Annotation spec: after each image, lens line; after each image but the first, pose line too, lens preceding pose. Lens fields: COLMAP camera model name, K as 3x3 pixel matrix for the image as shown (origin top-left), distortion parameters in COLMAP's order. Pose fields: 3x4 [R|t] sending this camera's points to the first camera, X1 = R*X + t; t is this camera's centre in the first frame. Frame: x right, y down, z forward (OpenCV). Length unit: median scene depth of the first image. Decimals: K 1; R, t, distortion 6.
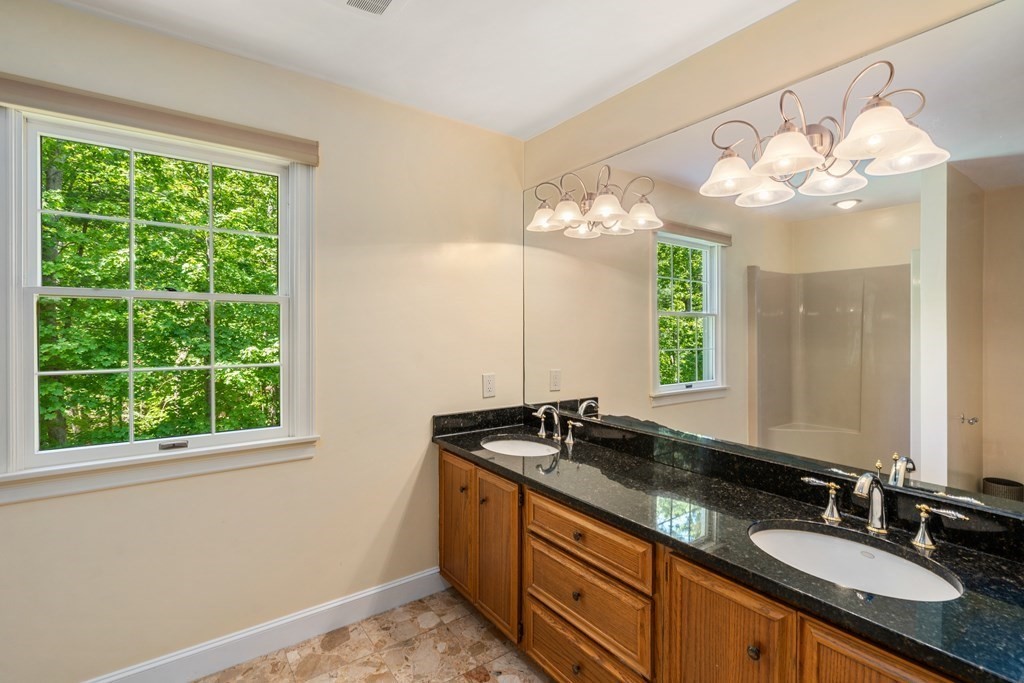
lens RADIAL K [[473.3, 0, 516.5], [0, 473.3, 335.0], [0, 0, 1]] dist [-0.000563, -0.000096]
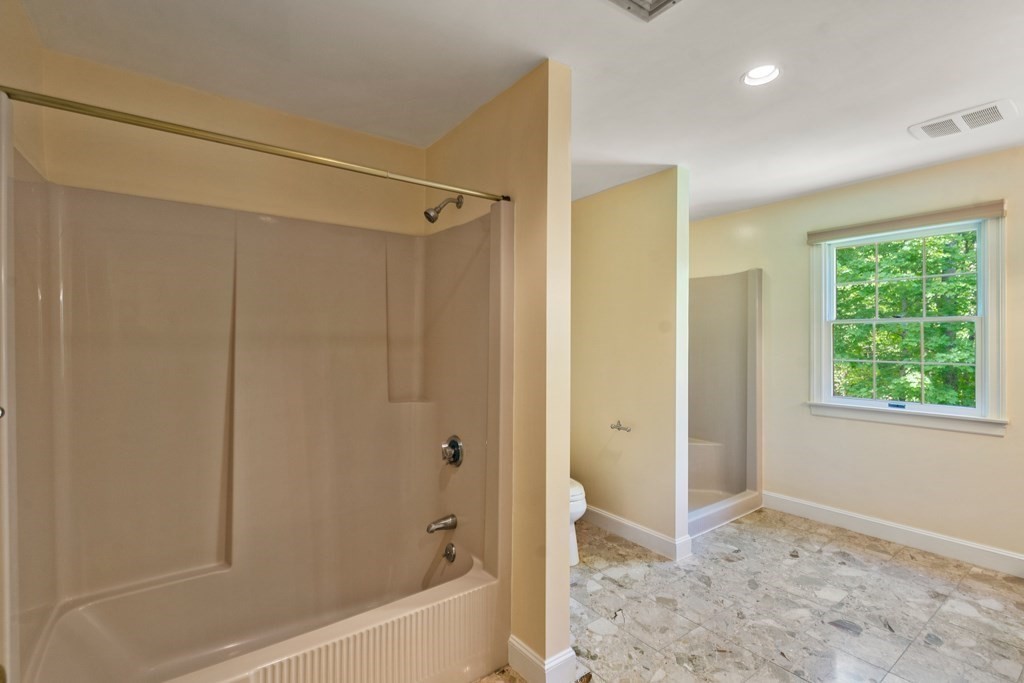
lens RADIAL K [[473.3, 0, 512.3], [0, 473.3, 340.7], [0, 0, 1]] dist [-0.000563, -0.000096]
pose [[0.016965, -0.002771, -0.999852, 1.027722], [-0.010320, 0.999942, -0.002946, 0.012836], [0.999803, 0.010368, 0.016935, -0.470064]]
